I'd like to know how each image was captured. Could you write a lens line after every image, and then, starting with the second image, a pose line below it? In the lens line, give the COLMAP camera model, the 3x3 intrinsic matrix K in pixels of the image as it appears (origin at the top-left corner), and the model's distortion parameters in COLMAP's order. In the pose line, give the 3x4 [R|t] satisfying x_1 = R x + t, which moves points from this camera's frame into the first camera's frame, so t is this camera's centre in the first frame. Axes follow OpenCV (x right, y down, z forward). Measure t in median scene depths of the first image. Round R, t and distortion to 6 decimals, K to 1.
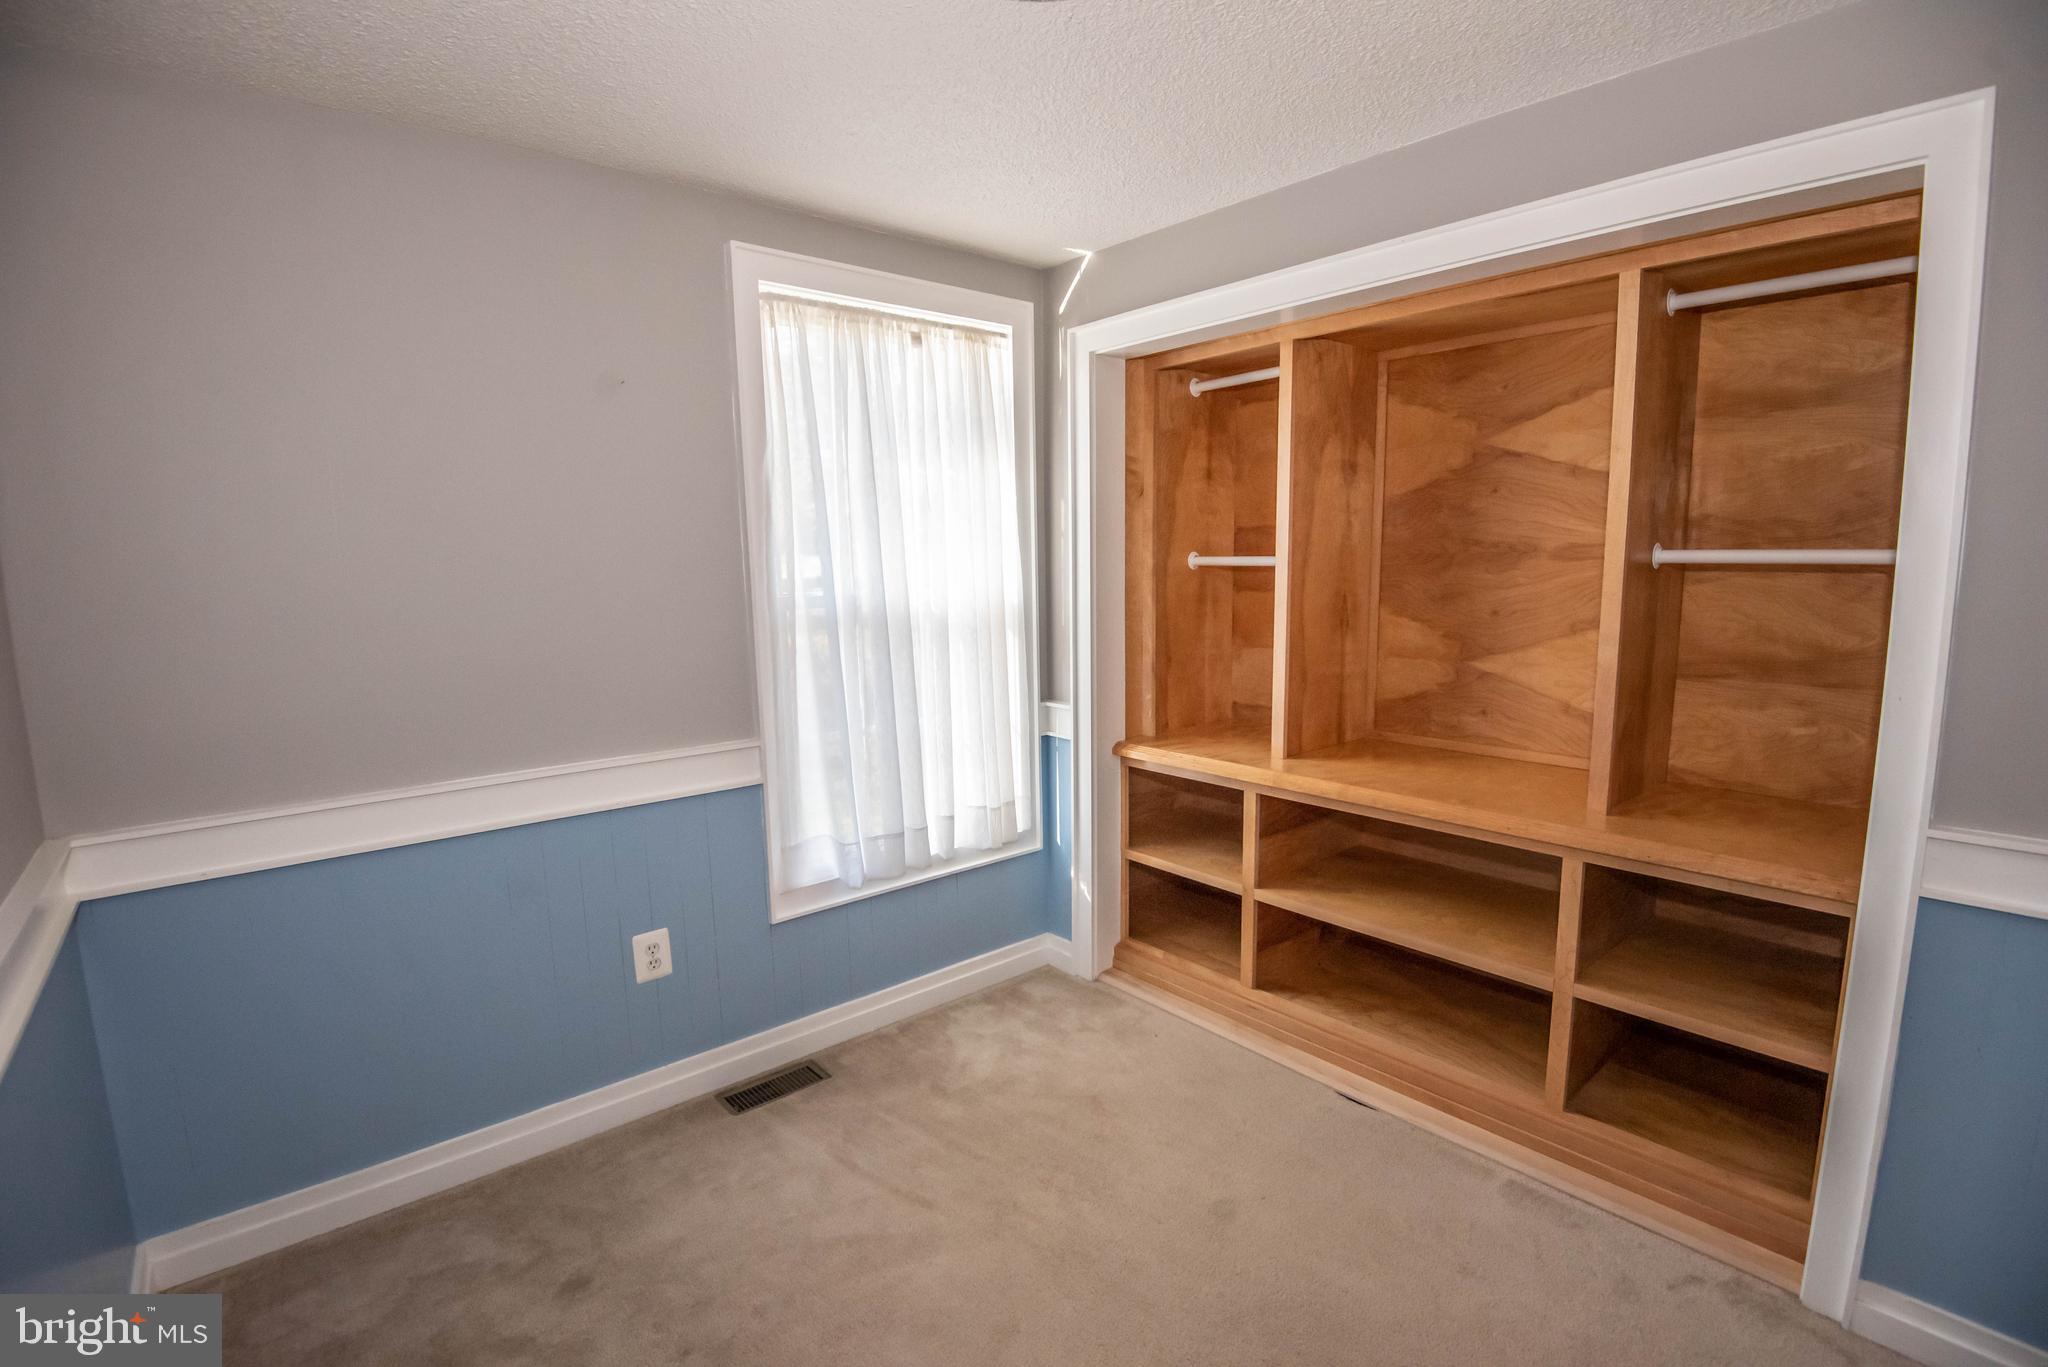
lens RADIAL K [[943.4, 0, 1021.5], [0, 943.4, 694.7], [0, 0, 1]] dist [-0.007112, -0.024236]
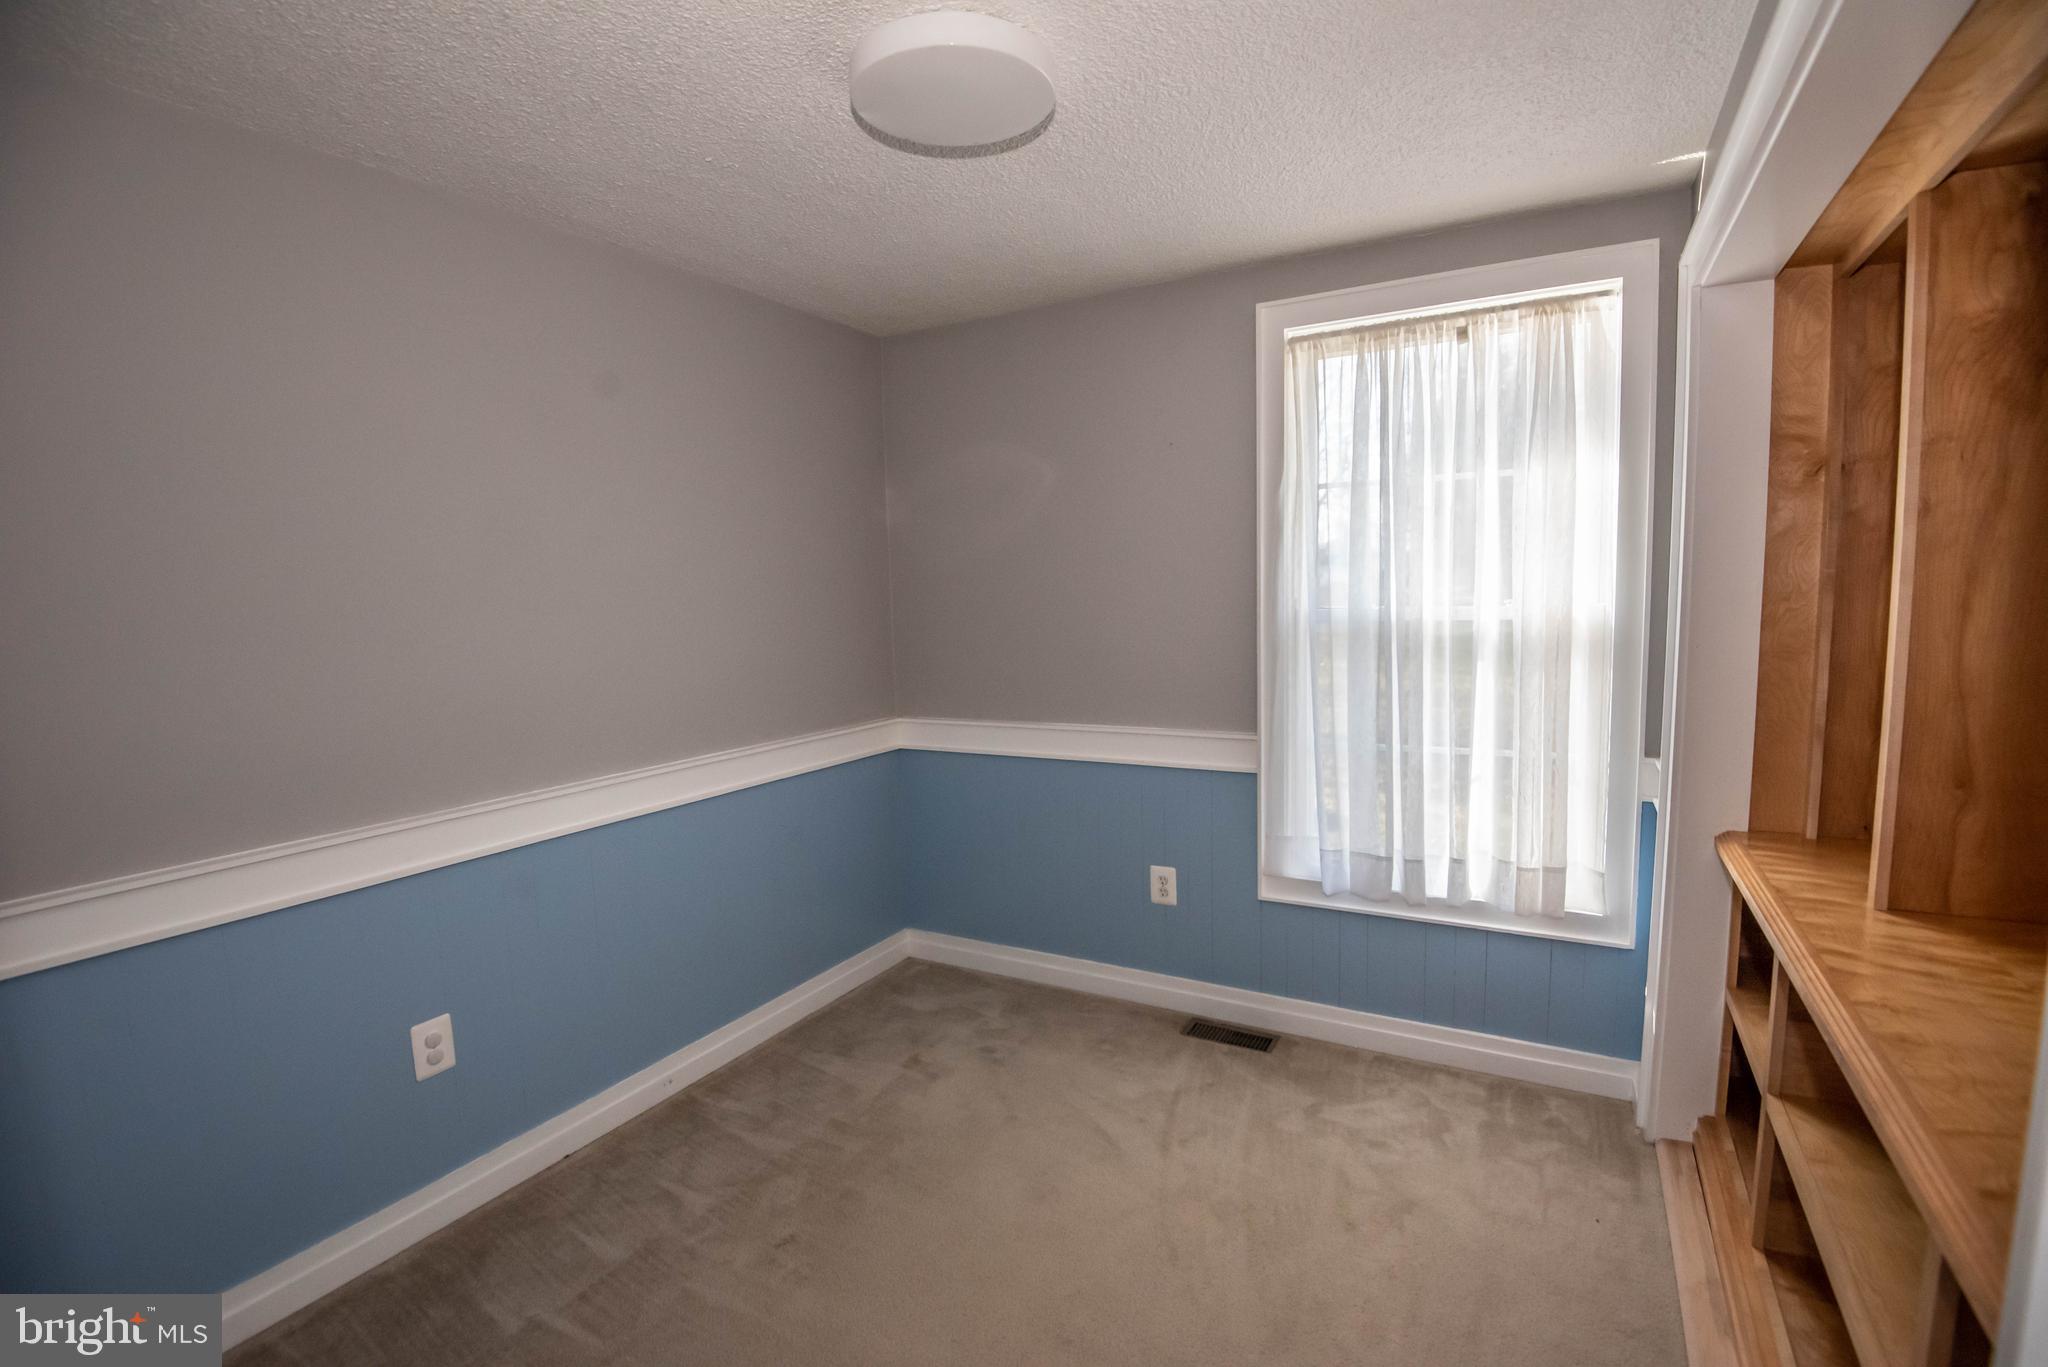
lens RADIAL K [[943.4, 0, 1021.5], [0, 943.4, 694.7], [0, 0, 1]] dist [-0.007112, -0.024236]
pose [[0.347202, 0.108901, -0.931446, 0.639025], [-0.112141, 0.990929, 0.074054, -0.049159], [0.931061, 0.078742, 0.356265, 0.305400]]
